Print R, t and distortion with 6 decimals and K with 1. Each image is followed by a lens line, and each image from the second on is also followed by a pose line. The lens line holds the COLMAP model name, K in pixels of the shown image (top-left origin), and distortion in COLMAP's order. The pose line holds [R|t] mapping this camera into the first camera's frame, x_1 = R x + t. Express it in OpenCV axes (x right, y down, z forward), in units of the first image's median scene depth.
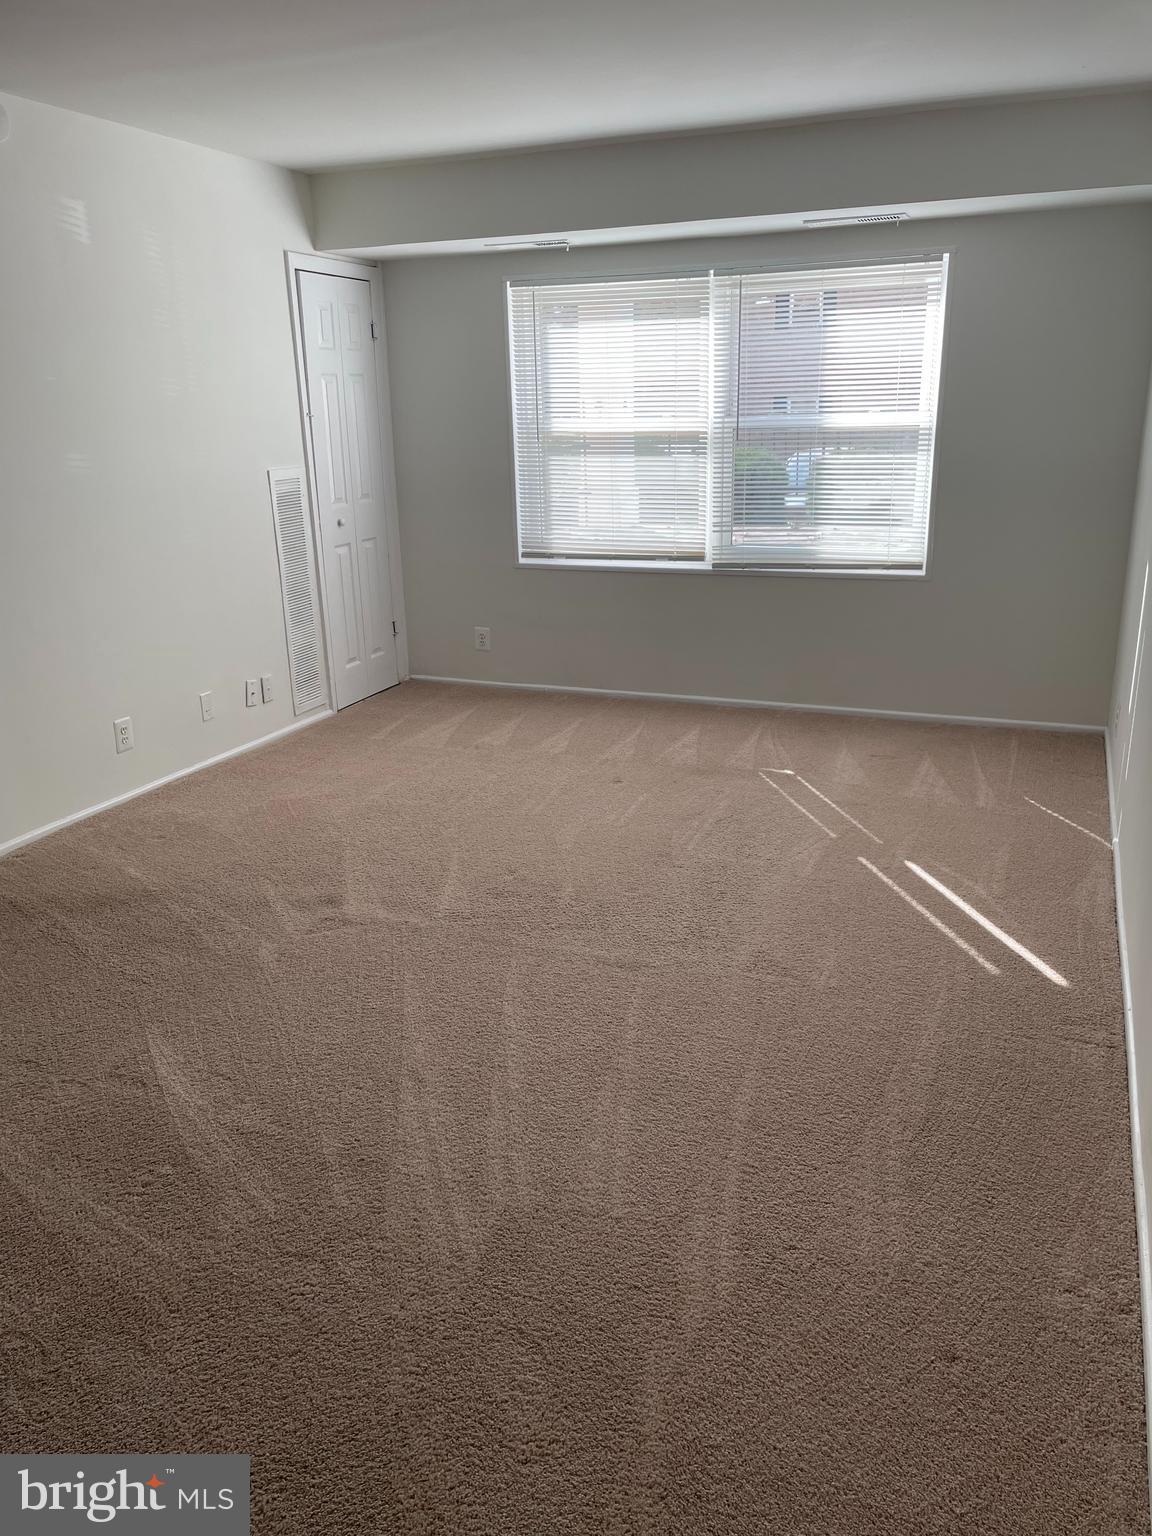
lens RADIAL K [[1167.9, 0, 582.0], [0, 1167.9, 769.8], [0, 0, 1]] dist [0.076052, -0.098525]
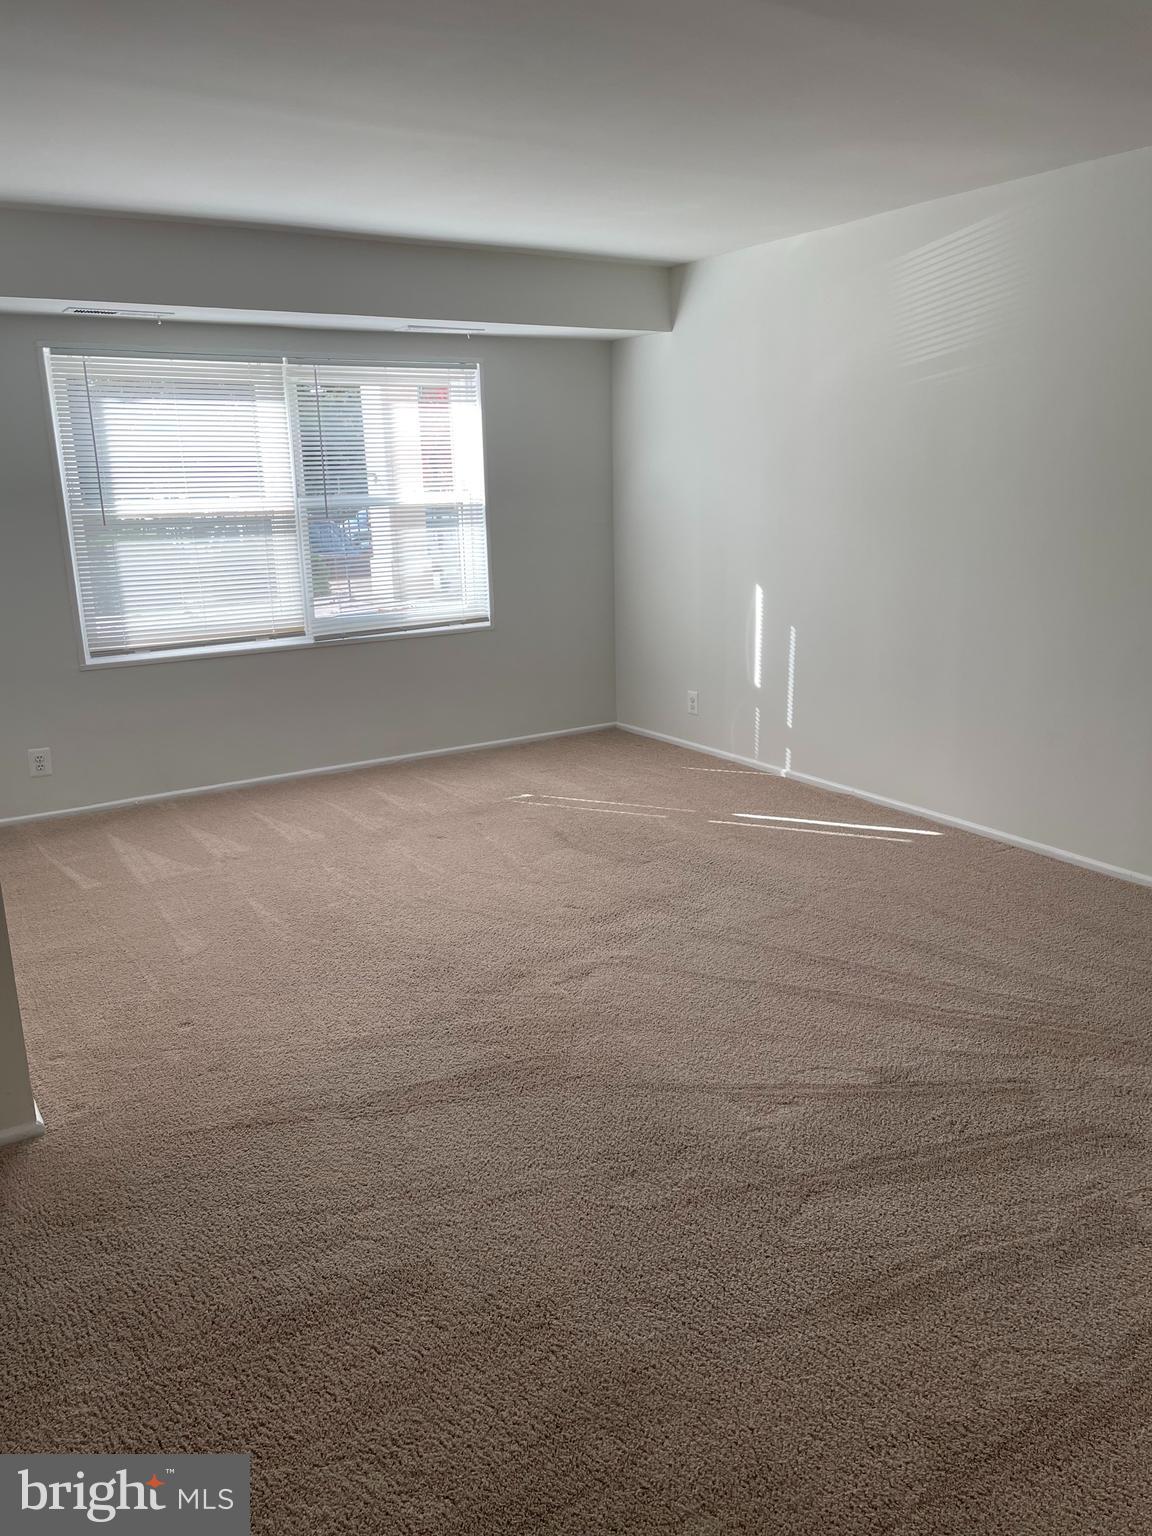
lens RADIAL K [[1167.9, 0, 591.3], [0, 1167.9, 760.4], [0, 0, 1]] dist [0.076052, -0.098525]
pose [[0.571033, -0.188133, 0.799079, -0.617985], [0.258242, 0.965137, 0.042686, -0.056625], [-0.779252, 0.181980, 0.599708, 0.231260]]
